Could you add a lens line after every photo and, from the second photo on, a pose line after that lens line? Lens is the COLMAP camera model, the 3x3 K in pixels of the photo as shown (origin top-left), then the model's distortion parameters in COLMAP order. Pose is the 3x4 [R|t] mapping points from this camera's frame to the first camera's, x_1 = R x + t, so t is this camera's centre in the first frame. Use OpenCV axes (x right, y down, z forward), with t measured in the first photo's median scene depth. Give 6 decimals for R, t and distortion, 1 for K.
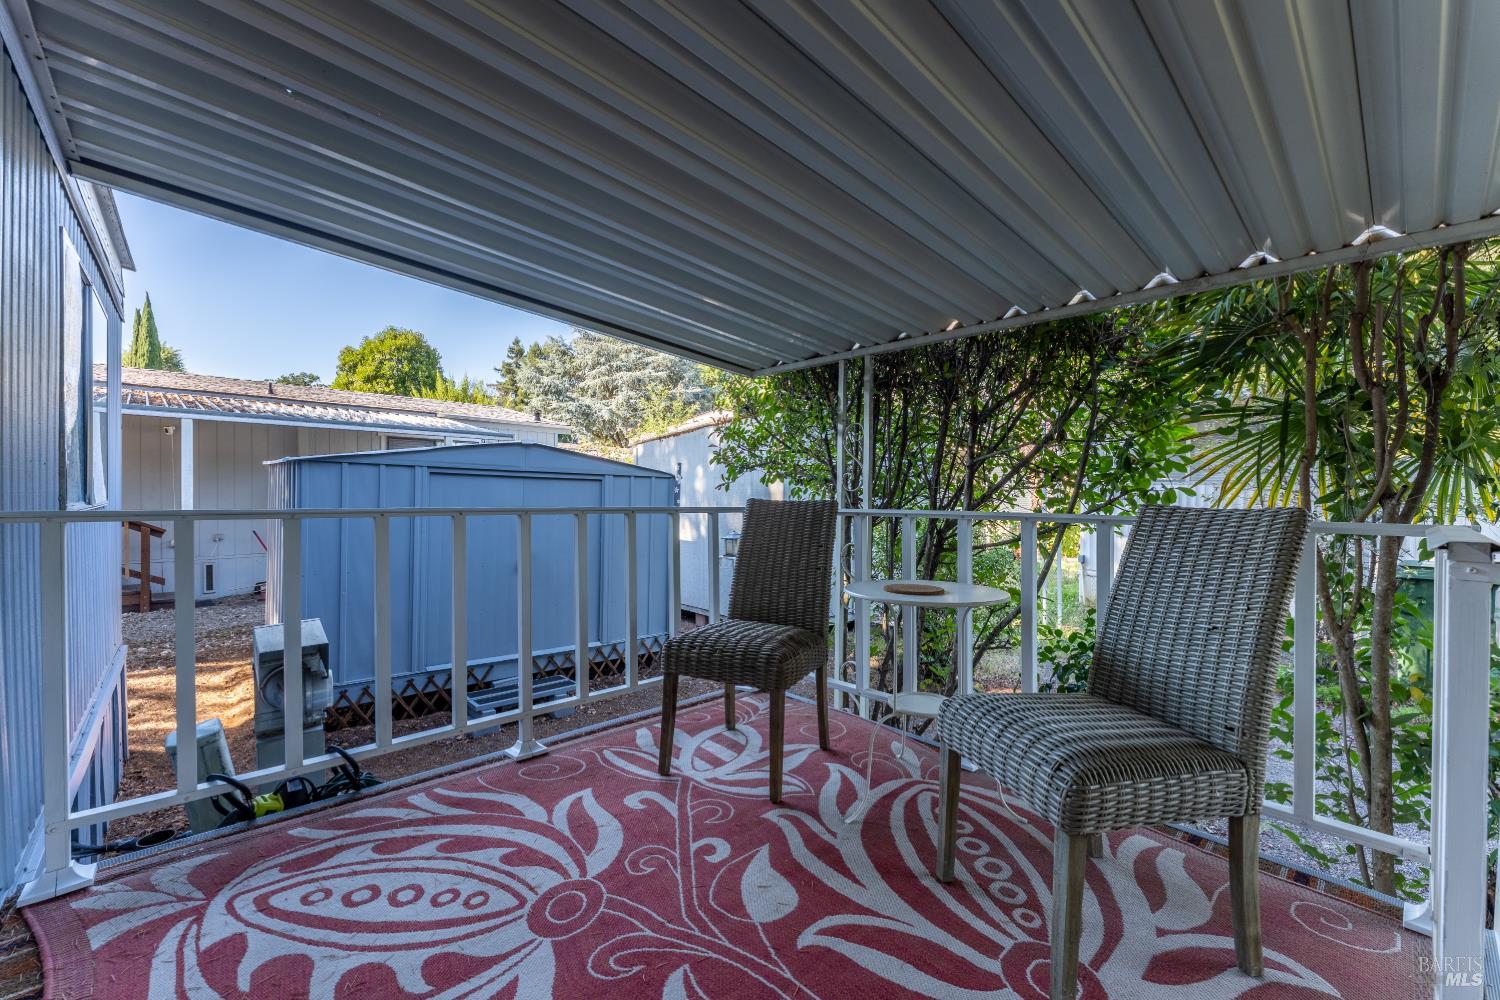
lens RADIAL K [[599.5, 0, 753.2], [0, 599.5, 491.0], [0, 0, 1]] dist [0.000375, 0.000011]
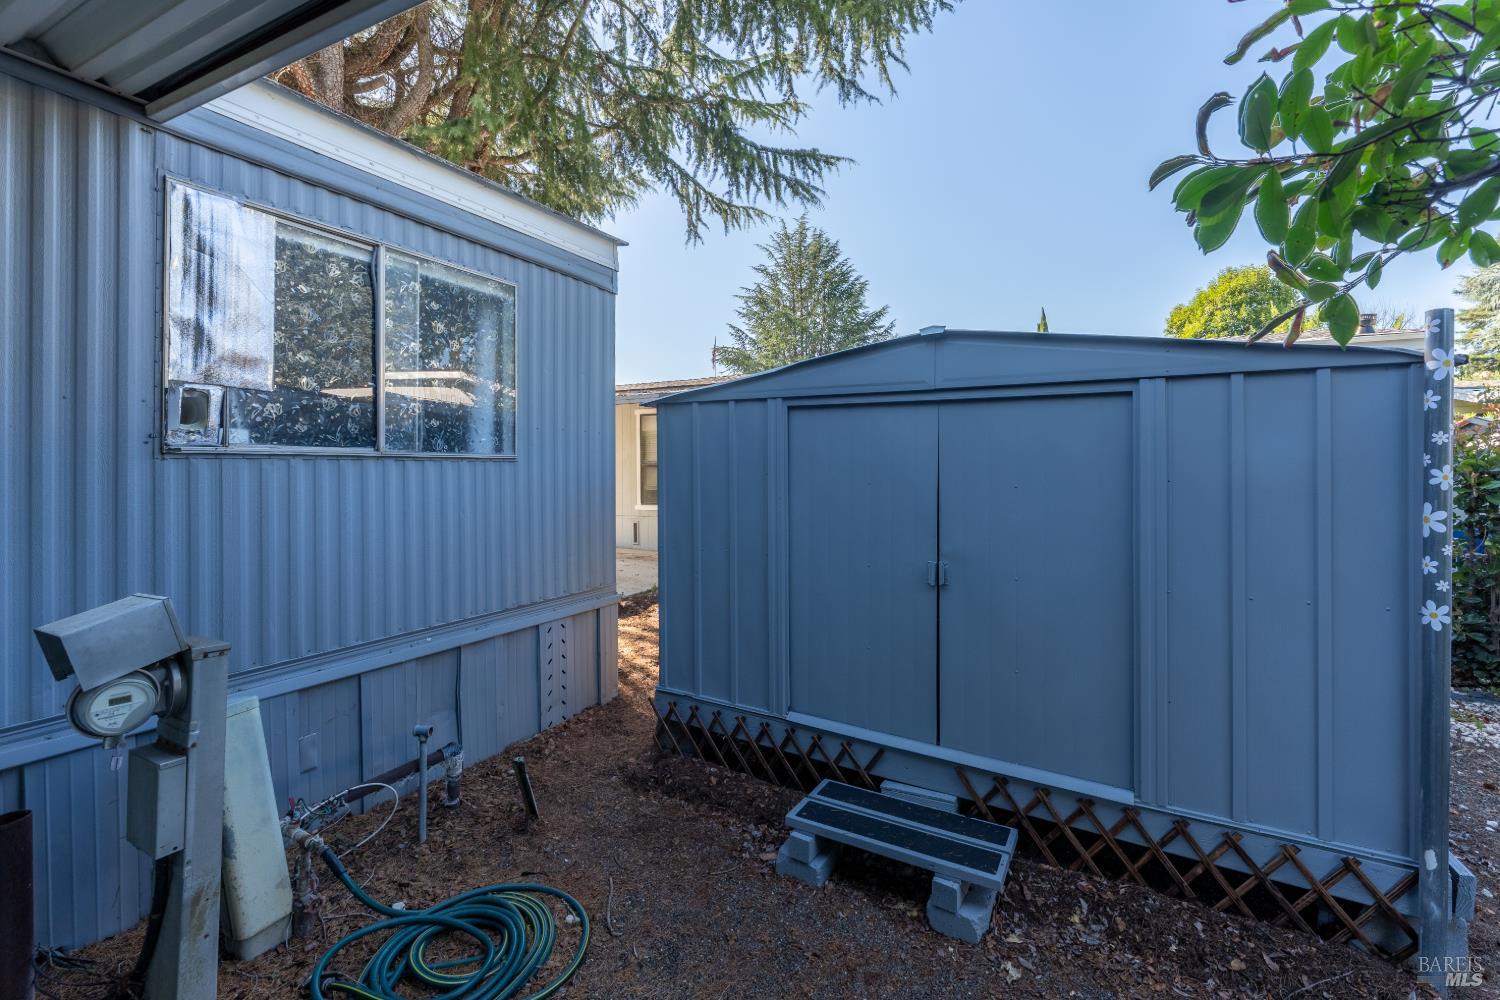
lens RADIAL K [[618.5, 0, 748.0], [0, 618.5, 492.6], [0, 0, 1]] dist [0.002187, 0.000169]
pose [[0.328846, 0.026246, -0.944019, 0.047483], [0.013764, 0.999374, 0.032579, 0.029344], [0.944283, -0.023707, 0.328279, 0.610338]]
